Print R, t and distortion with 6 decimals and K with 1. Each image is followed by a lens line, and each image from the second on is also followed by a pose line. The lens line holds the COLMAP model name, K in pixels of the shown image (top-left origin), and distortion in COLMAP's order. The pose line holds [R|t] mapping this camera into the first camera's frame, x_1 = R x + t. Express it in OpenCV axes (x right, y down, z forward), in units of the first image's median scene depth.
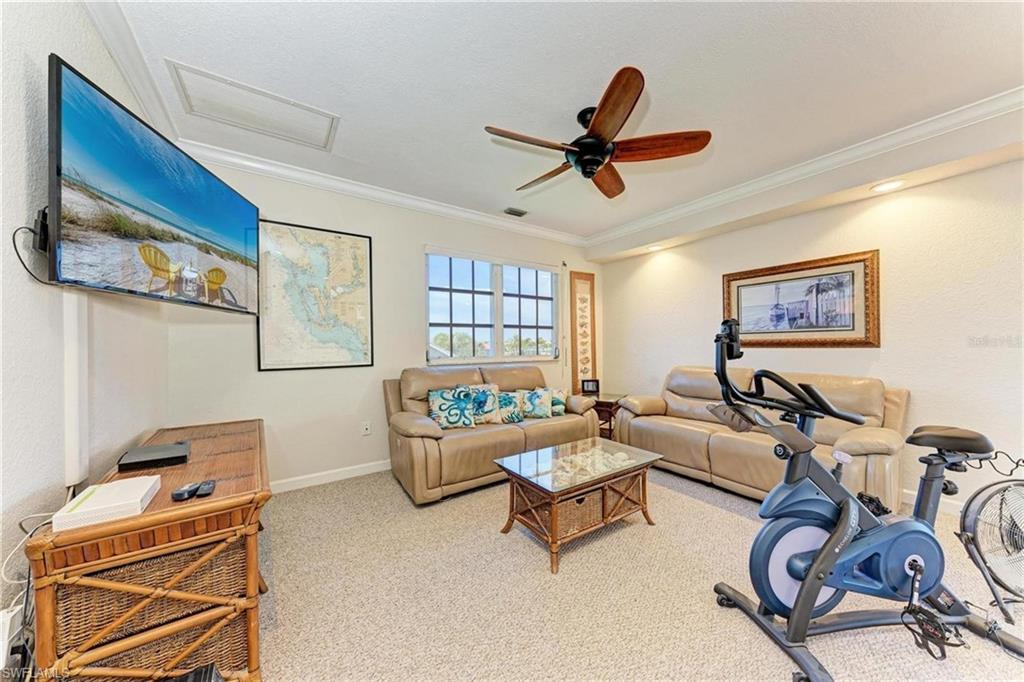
lens RADIAL K [[349.6, 0, 516.8], [0, 349.6, 345.0], [0, 0, 1]] dist [0.008117, -0.000360]
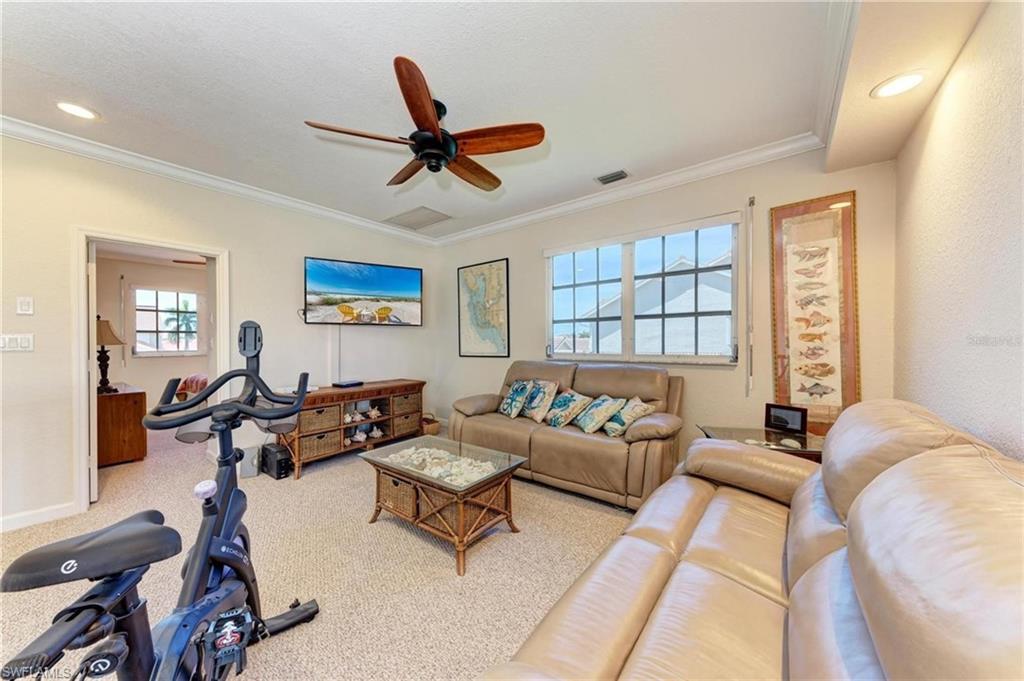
lens RADIAL K [[349.6, 0, 513.0], [0, 349.6, 338.7], [0, 0, 1]] dist [0.008117, -0.000360]
pose [[0.297712, -0.005904, -0.954637, 0.689586], [0.006382, 0.999971, -0.004194, -0.002669], [0.954634, -0.004844, 0.297741, 0.523614]]
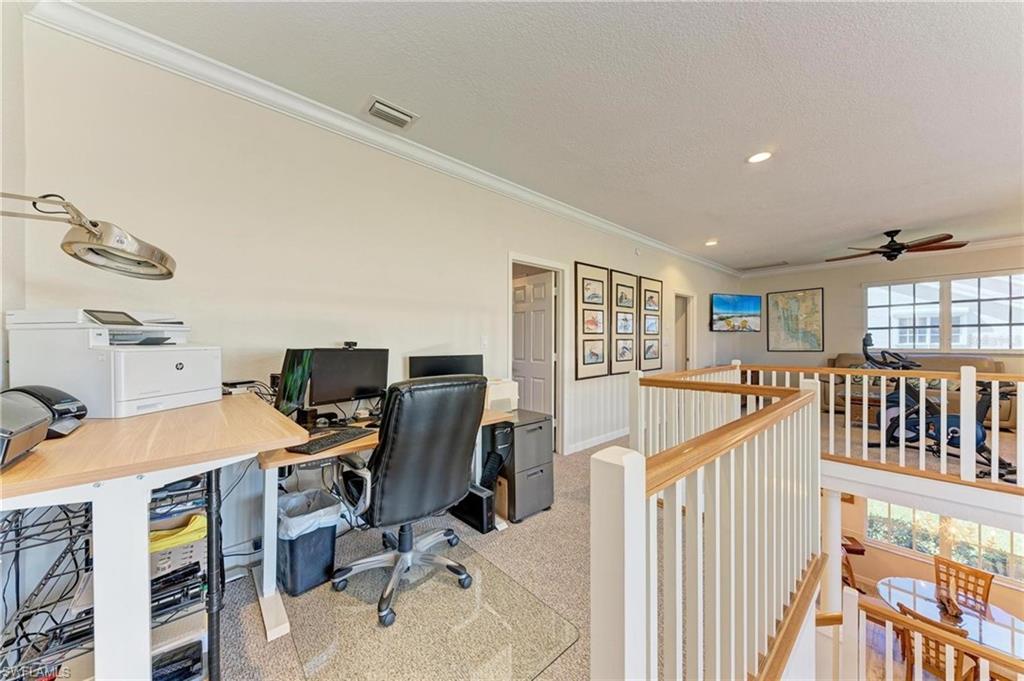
lens RADIAL K [[349.6, 0, 515.3], [0, 349.6, 341.8], [0, 0, 1]] dist [0.008117, -0.000360]
pose [[0.119892, -0.000488, -0.992787, 1.146925], [0.004372, 0.999990, 0.000036, -0.004326], [0.992777, -0.004345, 0.119893, -0.828840]]
